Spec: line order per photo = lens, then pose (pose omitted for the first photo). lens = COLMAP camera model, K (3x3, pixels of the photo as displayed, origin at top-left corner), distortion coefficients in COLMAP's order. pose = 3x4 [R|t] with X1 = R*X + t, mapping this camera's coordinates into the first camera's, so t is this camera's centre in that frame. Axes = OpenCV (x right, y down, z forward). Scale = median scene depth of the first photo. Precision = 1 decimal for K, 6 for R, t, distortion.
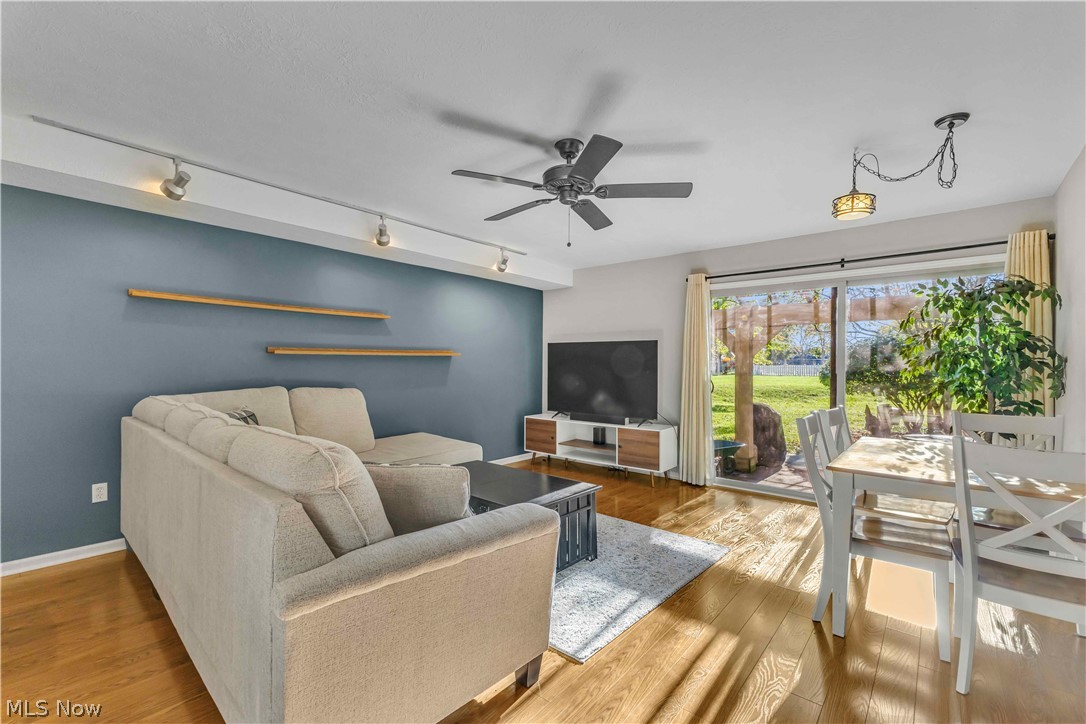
lens RADIAL K [[470.5, 0, 540.7], [0, 470.5, 366.6], [0, 0, 1]] dist [0.008670, -0.001502]
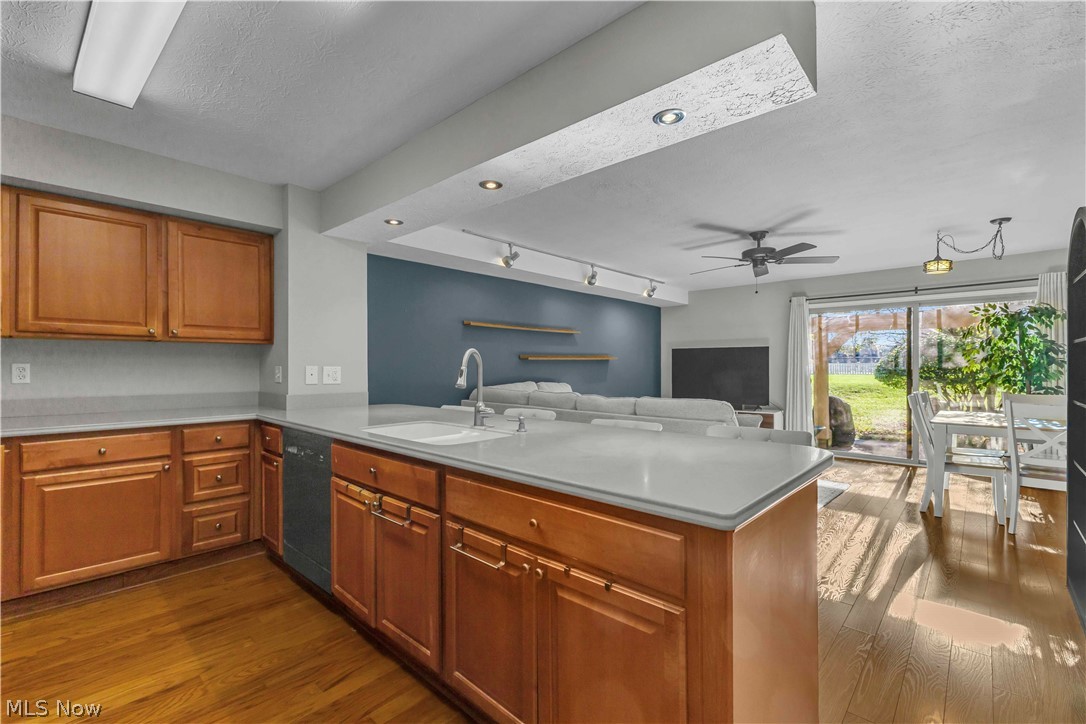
lens RADIAL K [[470.5, 0, 541.7], [0, 470.5, 366.4], [0, 0, 1]] dist [0.008670, -0.001502]
pose [[0.998989, -0.009000, -0.044053, -0.497773], [0.008943, 0.999959, -0.001497, -0.003687], [0.044064, 0.001102, 0.999028, -0.542683]]
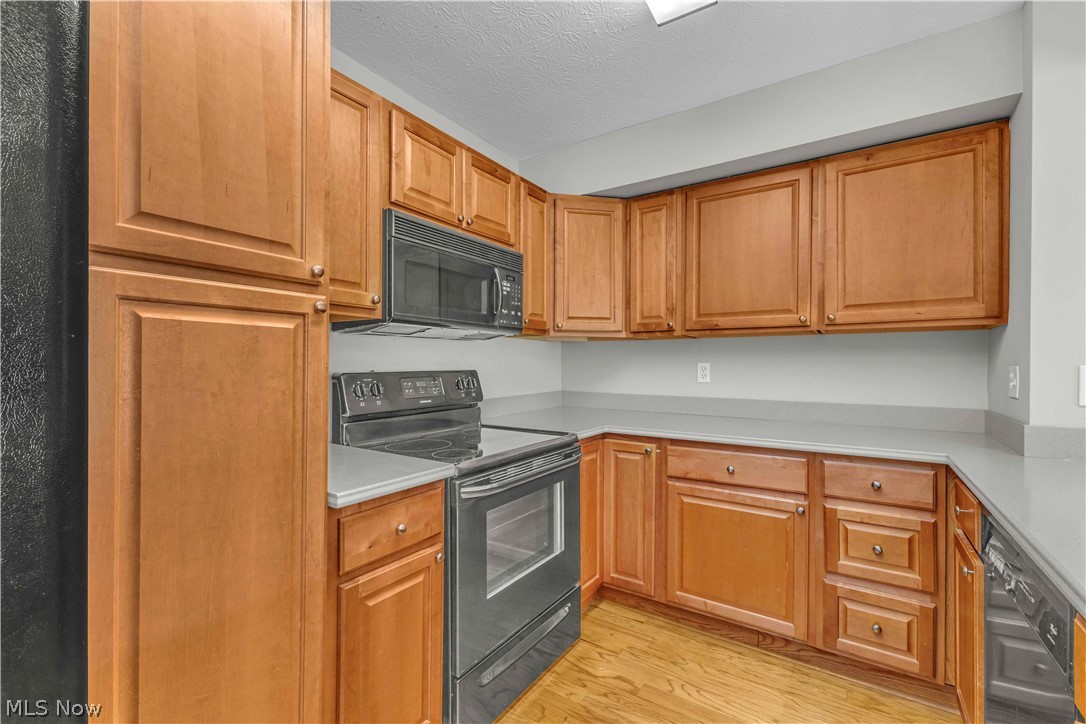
lens RADIAL K [[470.5, 0, 544.5], [0, 470.5, 365.4], [0, 0, 1]] dist [0.008670, -0.001502]
pose [[0.119126, -0.007410, -0.992851, -0.645382], [-0.001987, 0.999968, -0.007702, -0.006280], [0.992877, 0.002890, 0.119108, -0.146063]]
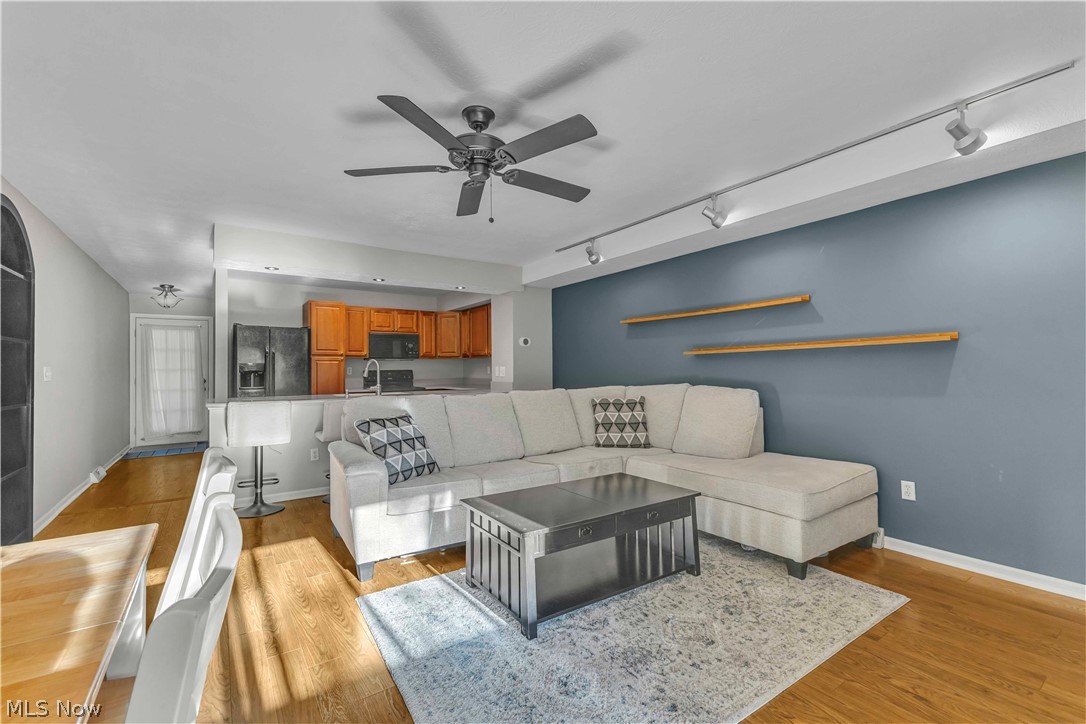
lens RADIAL K [[470.5, 0, 544.6], [0, 470.5, 365.0], [0, 0, 1]] dist [0.008670, -0.001502]
pose [[-0.259638, -0.015018, -0.965589, 0.691736], [0.006907, 0.999825, -0.017408, 0.016555], [0.965681, -0.011189, -0.259489, 1.062272]]
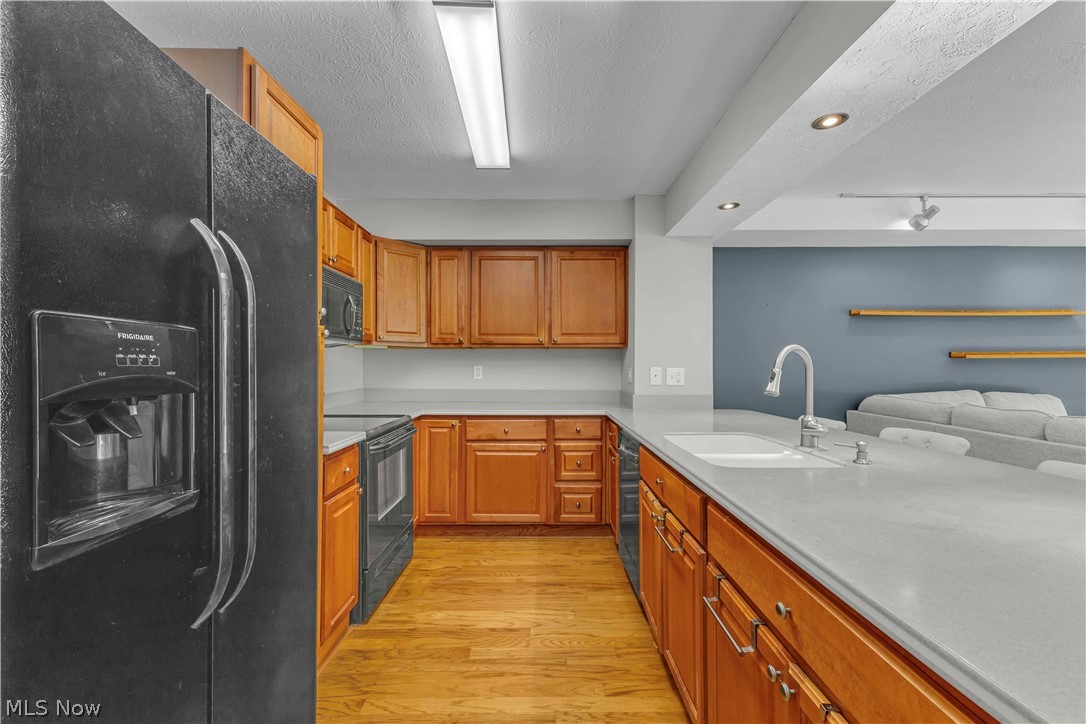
lens RADIAL K [[470.5, 0, 546.1], [0, 470.5, 369.2], [0, 0, 1]] dist [0.008670, -0.001502]
pose [[0.651991, -0.005848, -0.758204, -0.412183], [0.004384, 0.999983, -0.003943, -0.003578], [0.758214, -0.000753, 0.652005, -0.416093]]
